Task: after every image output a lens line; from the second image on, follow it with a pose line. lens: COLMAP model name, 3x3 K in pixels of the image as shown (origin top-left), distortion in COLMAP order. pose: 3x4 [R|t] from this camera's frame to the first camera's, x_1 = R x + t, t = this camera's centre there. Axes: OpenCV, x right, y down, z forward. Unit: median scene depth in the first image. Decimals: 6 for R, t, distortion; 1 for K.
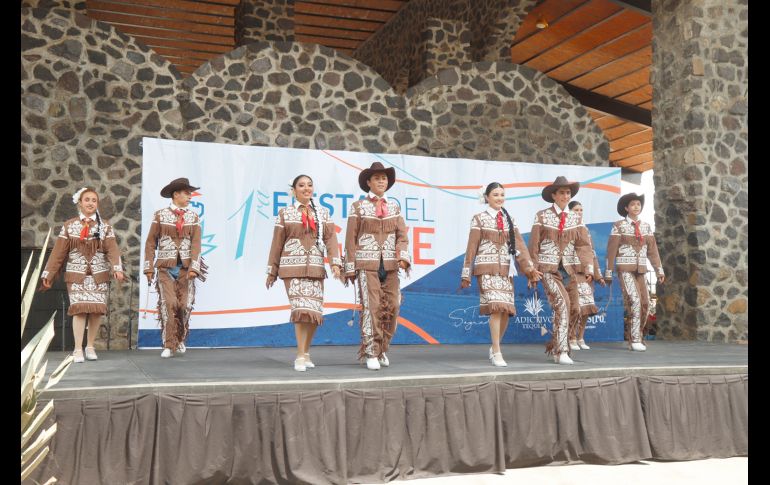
lens RADIAL K [[862.1, 0, 406.9], [0, 862.1, 237.2], [0, 0, 1]] dist [0.246662, 0.000000]
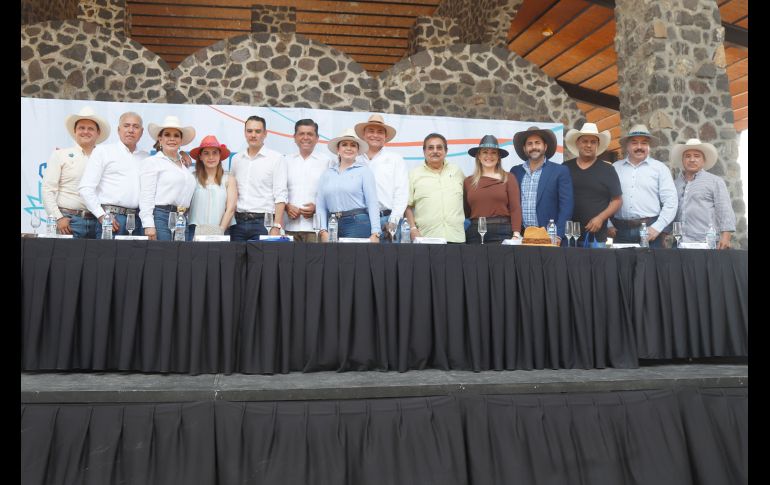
lens RADIAL K [[617.5, 0, 357.0], [0, 617.5, 208.6], [0, 0, 1]] dist [-0.049694, 0.075945]
pose [[0.976003, -0.010369, -0.217510, 0.143218], [0.005292, 0.999700, -0.023911, 0.016942], [0.217692, 0.022186, 0.975765, 0.275012]]
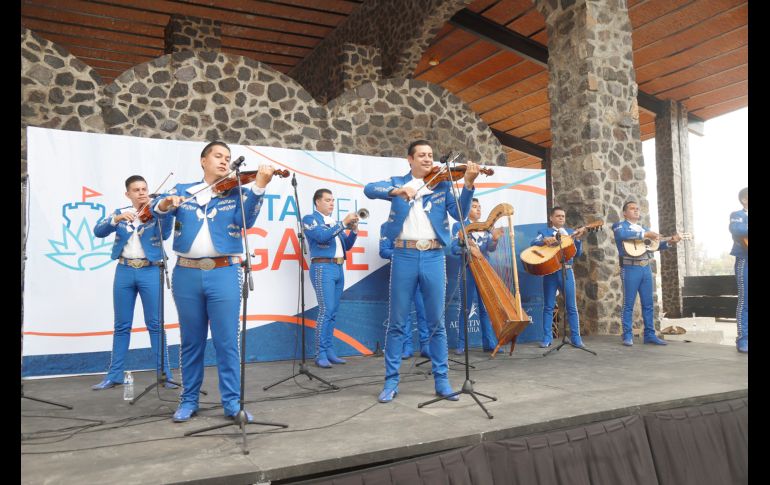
lens RADIAL K [[641.1, 0, 385.3], [0, 641.1, 231.6], [0, 0, 1]] dist [0.056377, 0.058476]
pose [[0.994336, -0.010700, 0.105738, -0.016383], [0.011678, 0.999895, -0.008629, -0.002449], [-0.105635, 0.009815, 0.994357, 0.221531]]
